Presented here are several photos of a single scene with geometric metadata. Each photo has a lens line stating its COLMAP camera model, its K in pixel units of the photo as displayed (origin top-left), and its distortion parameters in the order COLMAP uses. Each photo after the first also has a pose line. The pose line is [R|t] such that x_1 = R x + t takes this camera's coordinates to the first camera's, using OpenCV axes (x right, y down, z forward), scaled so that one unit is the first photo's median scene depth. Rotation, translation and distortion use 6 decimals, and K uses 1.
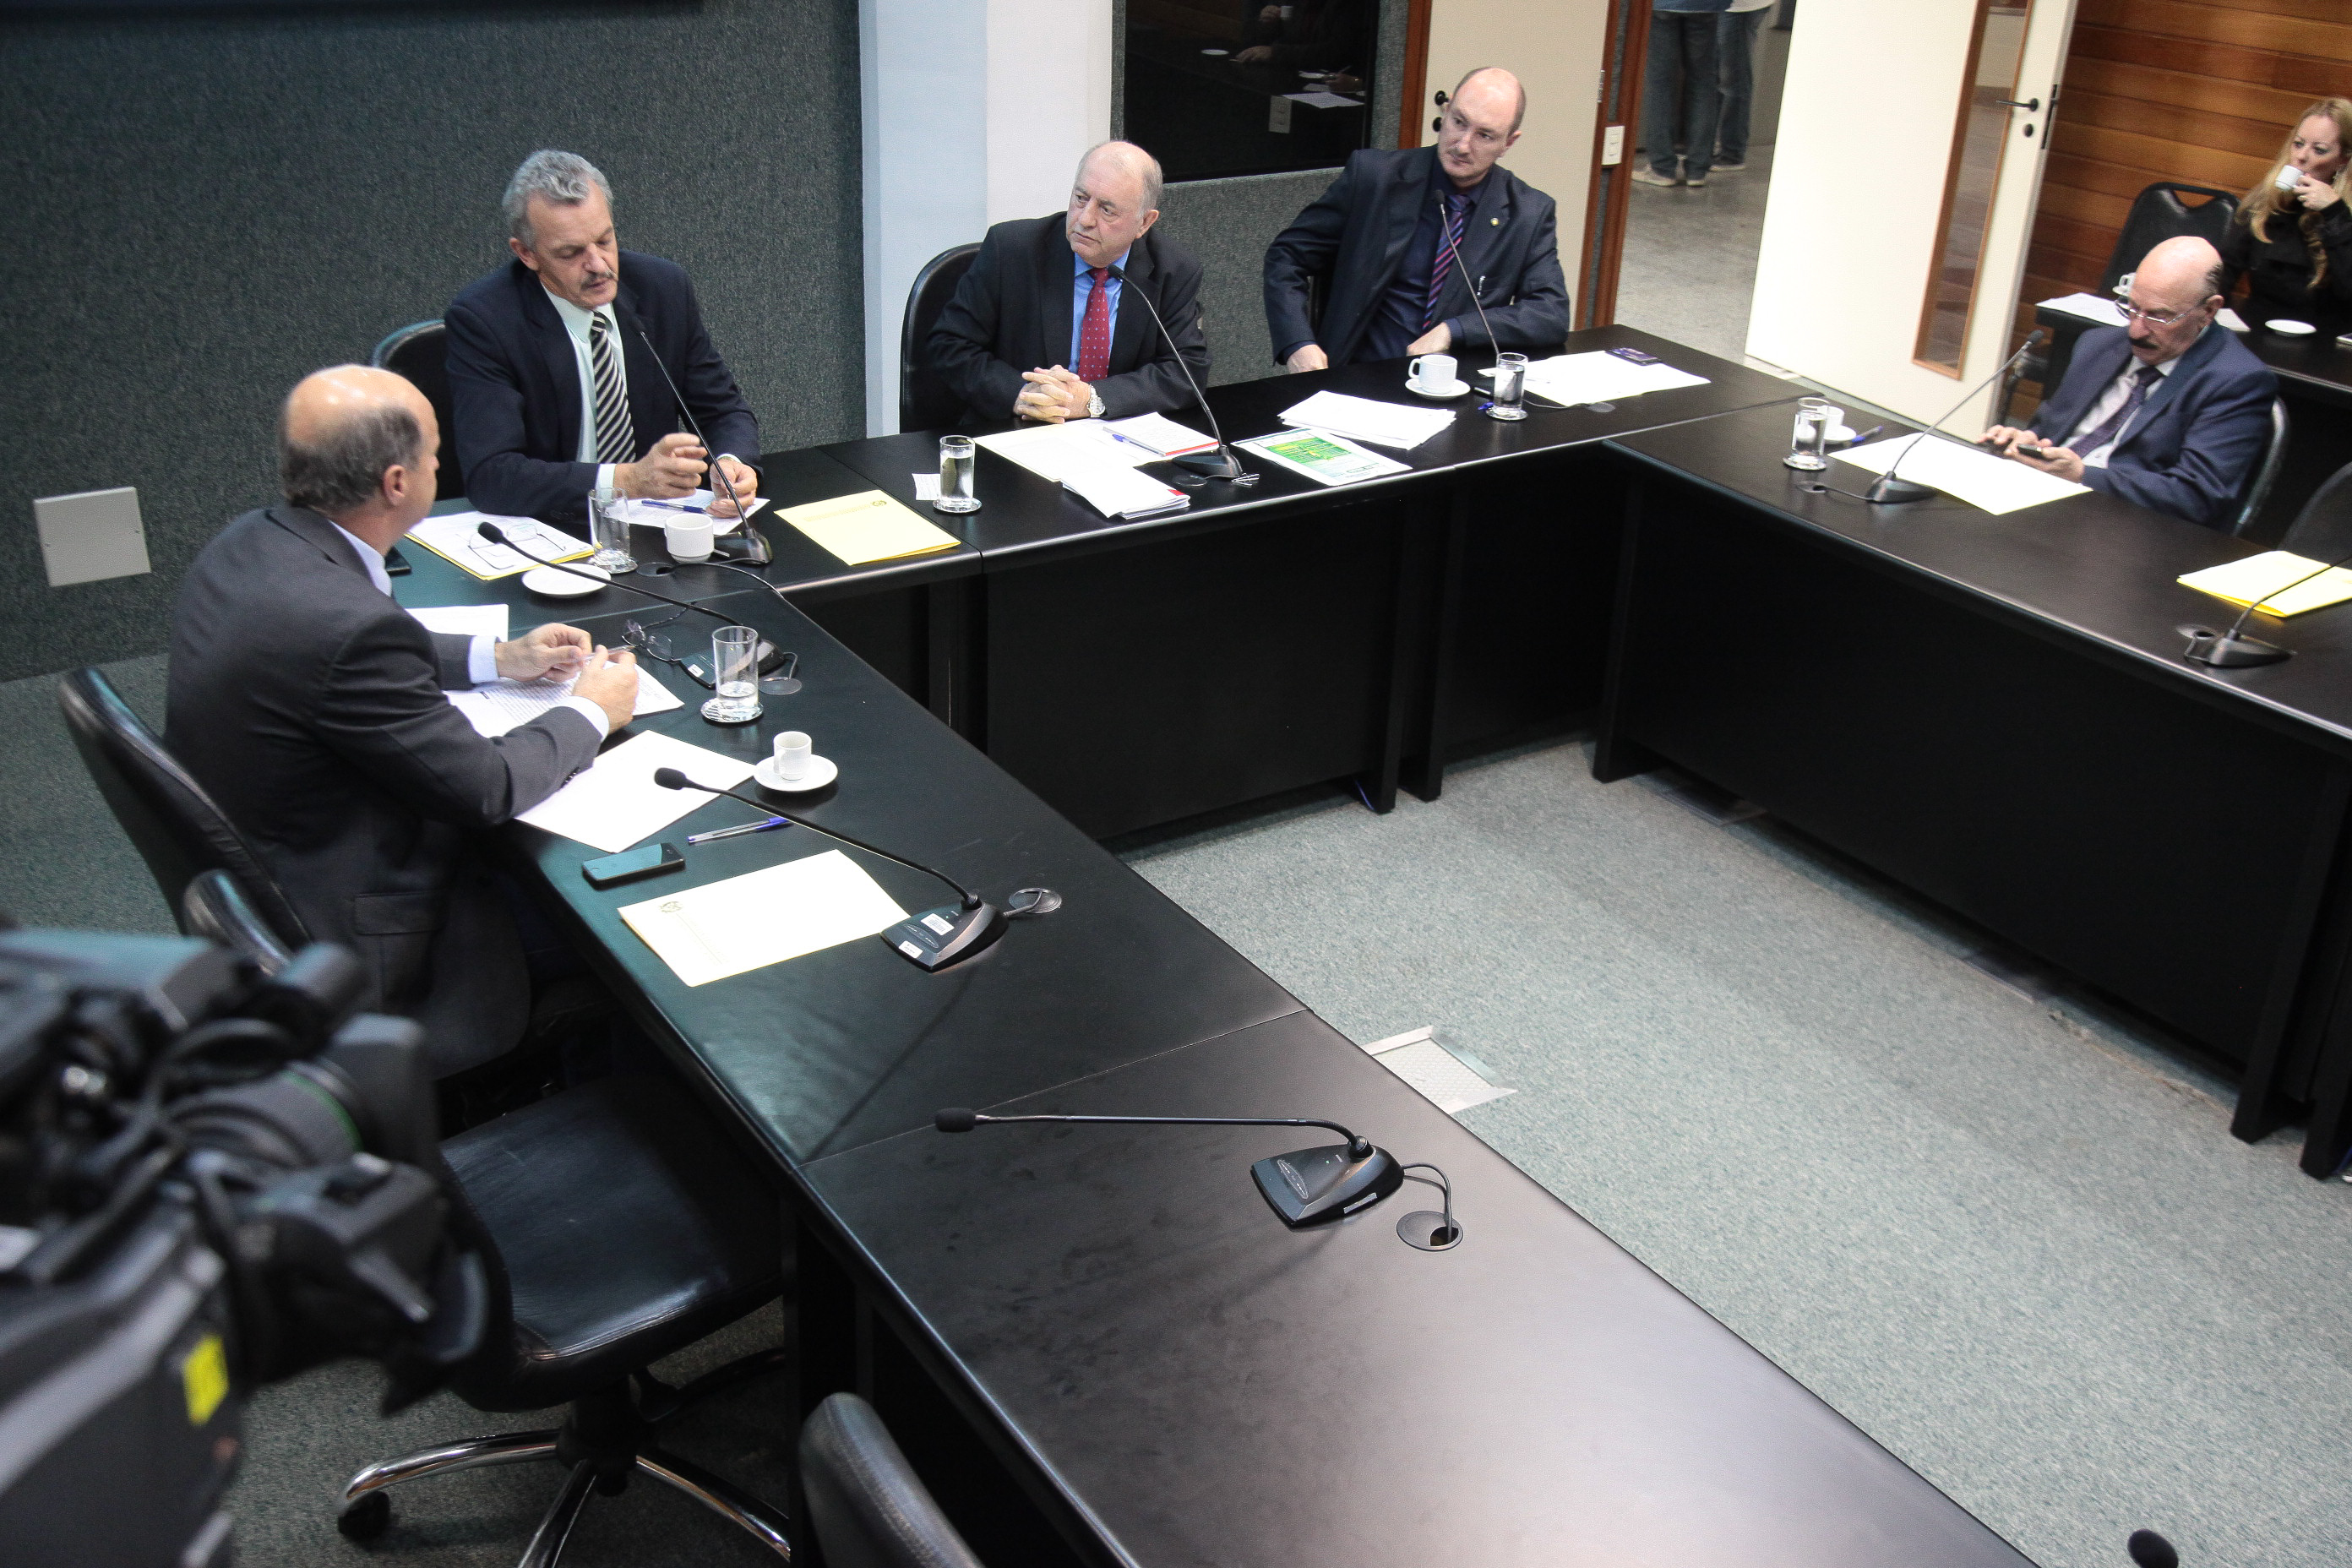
lens RADIAL K [[2361.5, 0, 1198.8], [0, 2361.5, 787.8], [0, 0, 1]] dist [-0.000376, 0.118567]
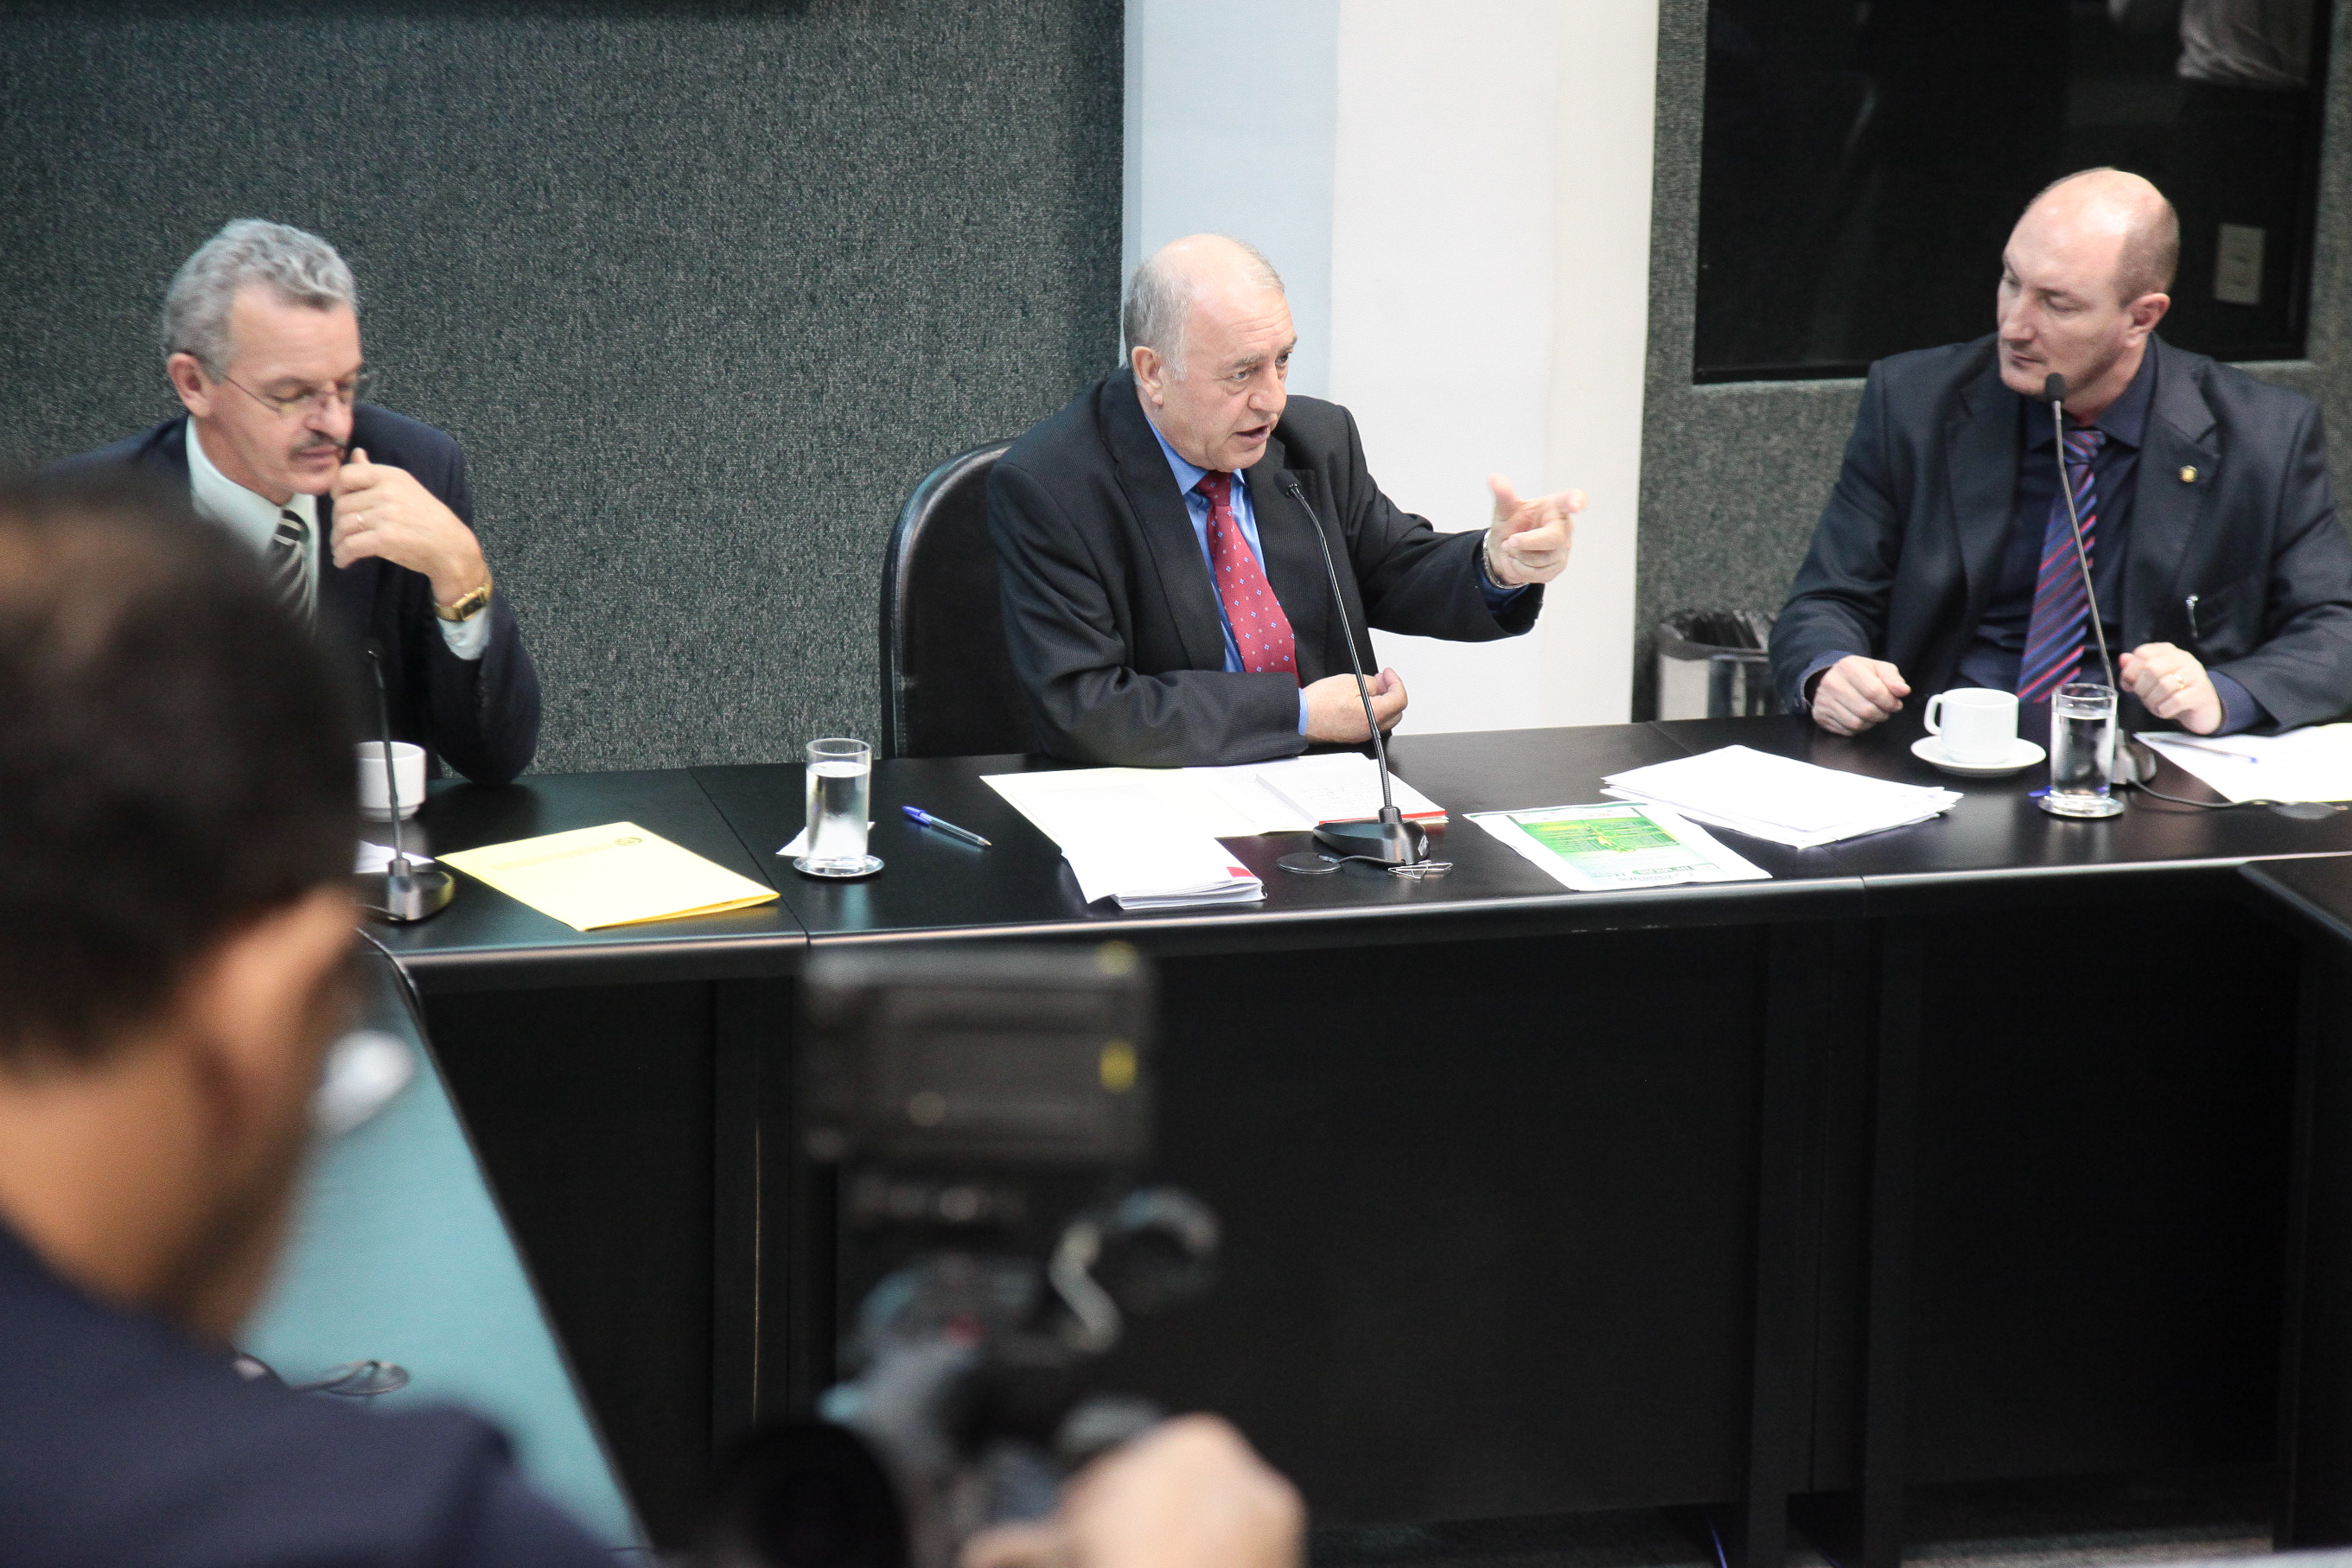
lens RADIAL K [[6194.6, 0, 1207.8], [0, 6194.6, 809.4], [0, 0, 1]] dist [0.535652, 0.529619]
pose [[0.944627, 0.057635, -0.323044, 0.370939], [-0.122887, 0.974950, -0.185396, 0.103035], [0.304266, 0.214828, 0.928047, -0.254864]]
